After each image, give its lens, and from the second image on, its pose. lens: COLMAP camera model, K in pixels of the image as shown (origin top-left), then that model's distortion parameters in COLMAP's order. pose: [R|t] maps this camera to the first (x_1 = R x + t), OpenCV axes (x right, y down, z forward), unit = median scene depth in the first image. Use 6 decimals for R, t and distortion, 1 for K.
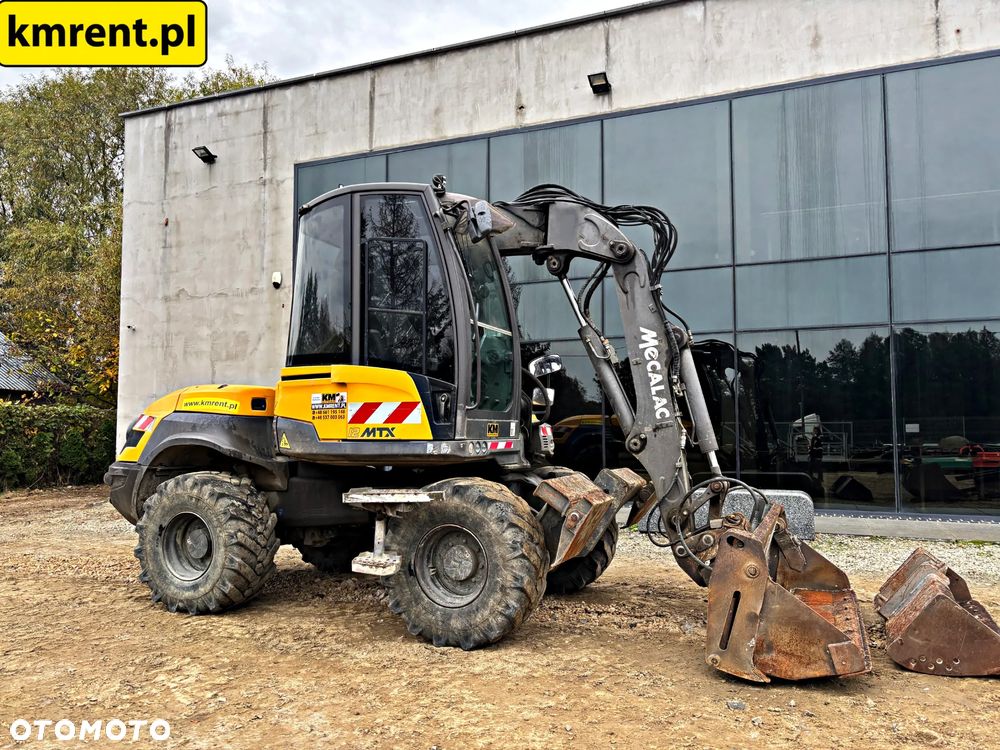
lens RADIAL K [[754.4, 0, 493.0], [0, 754.4, 381.5], [0, 0, 1]] dist [0.043225, -0.046432]
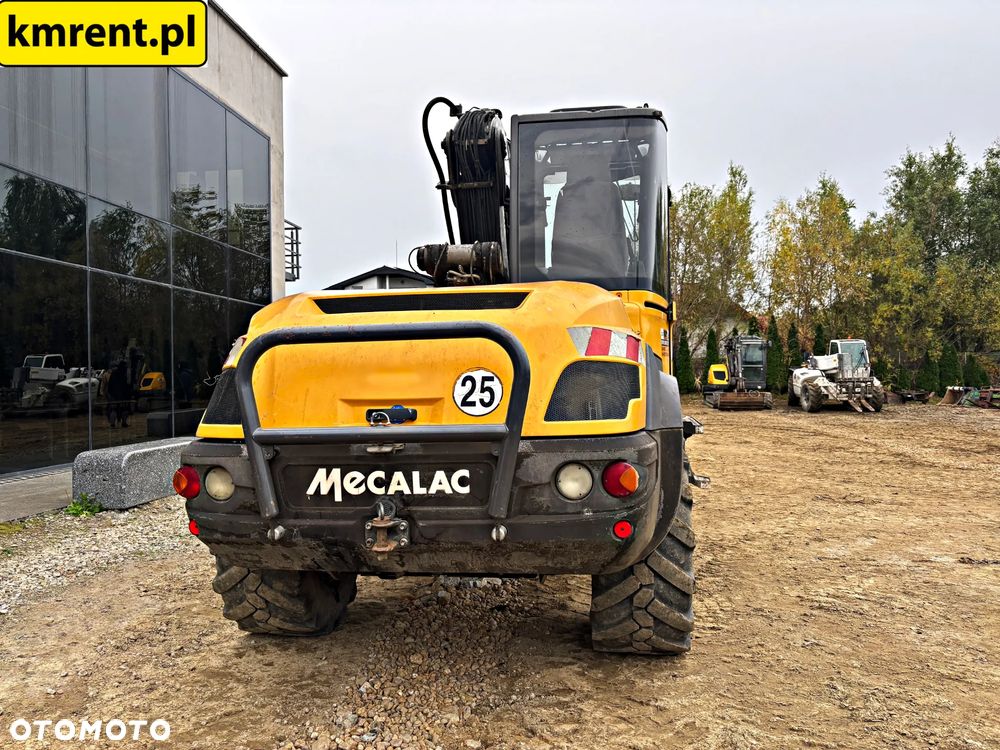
lens RADIAL K [[755.5, 0, 494.6], [0, 755.5, 374.8], [0, 0, 1]] dist [0.041778, -0.043493]
pose [[-0.268364, 0.005117, 0.963304, -0.953754], [-0.051782, 0.998463, -0.019730, 0.089844], [-0.961925, -0.055177, -0.267687, 1.282387]]
